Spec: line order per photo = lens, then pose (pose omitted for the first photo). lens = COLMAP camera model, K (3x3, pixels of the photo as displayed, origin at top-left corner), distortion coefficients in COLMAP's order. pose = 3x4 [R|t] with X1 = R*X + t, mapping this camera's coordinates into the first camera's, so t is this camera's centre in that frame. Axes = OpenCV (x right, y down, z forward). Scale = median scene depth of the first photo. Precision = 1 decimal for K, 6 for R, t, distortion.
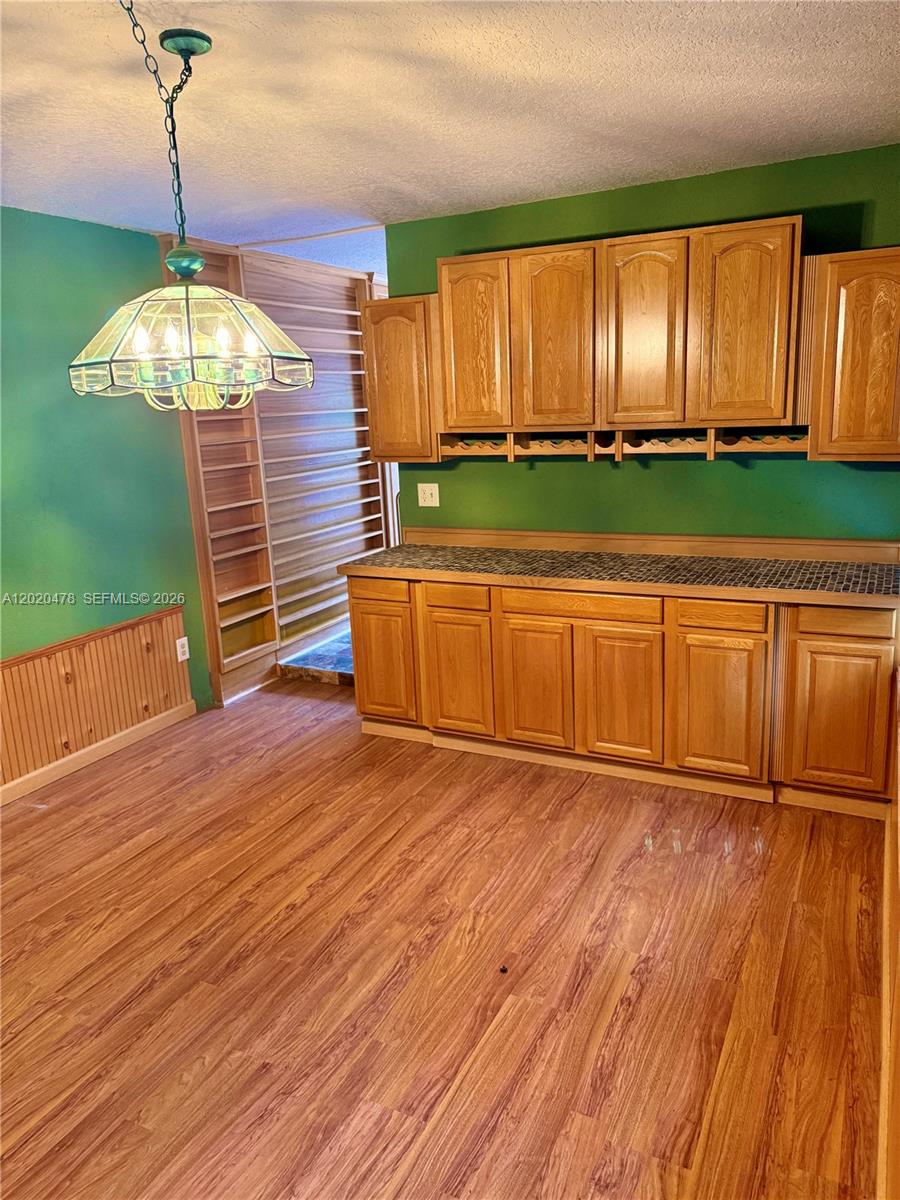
lens RADIAL K [[852.8, 0, 453.6], [0, 852.8, 599.8], [0, 0, 1]] dist [0.007972, -0.004281]
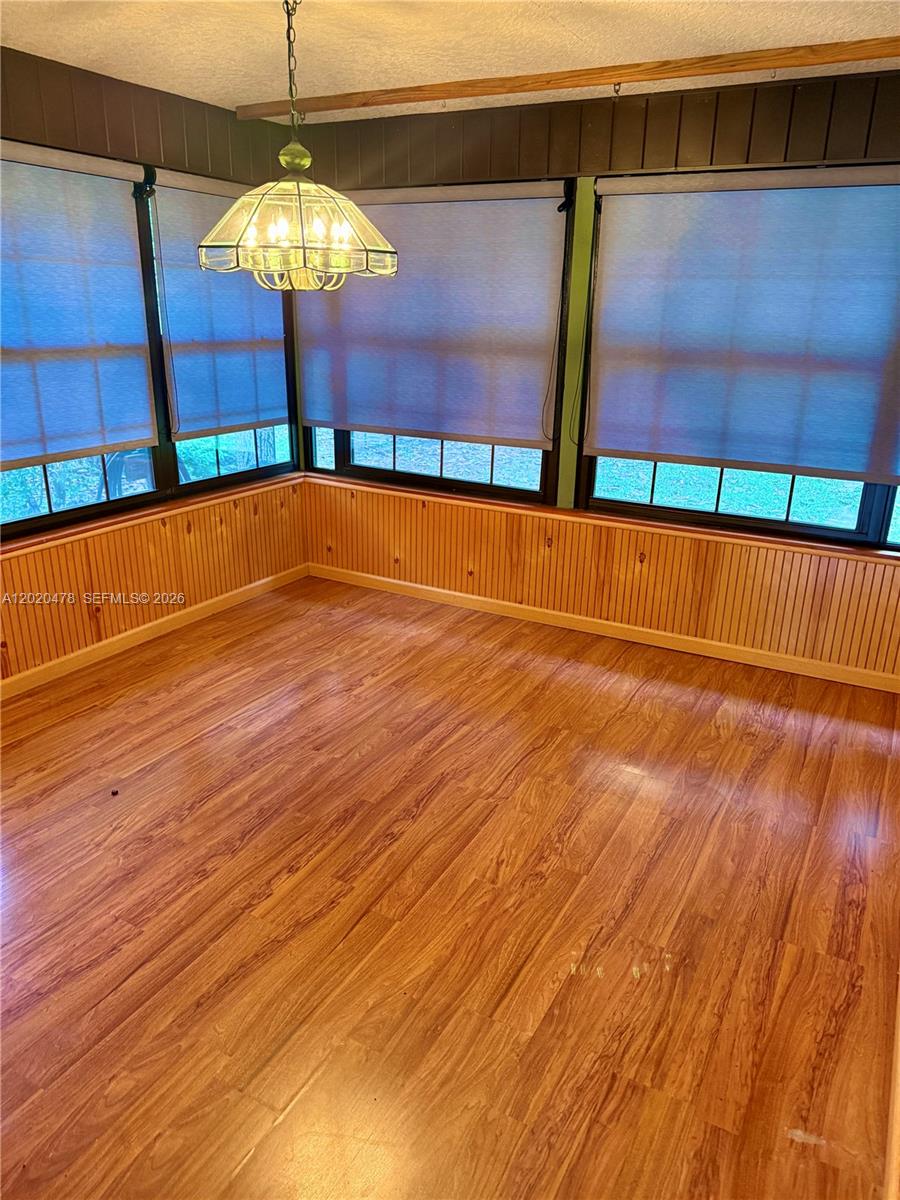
lens RADIAL K [[852.8, 0, 454.0], [0, 852.8, 605.0], [0, 0, 1]] dist [0.007972, -0.004281]
pose [[-0.998980, 0.005707, 0.044789, -0.431441], [0.029185, 0.838518, 0.544092, -0.379214], [-0.034451, 0.544845, -0.837829, 1.718664]]
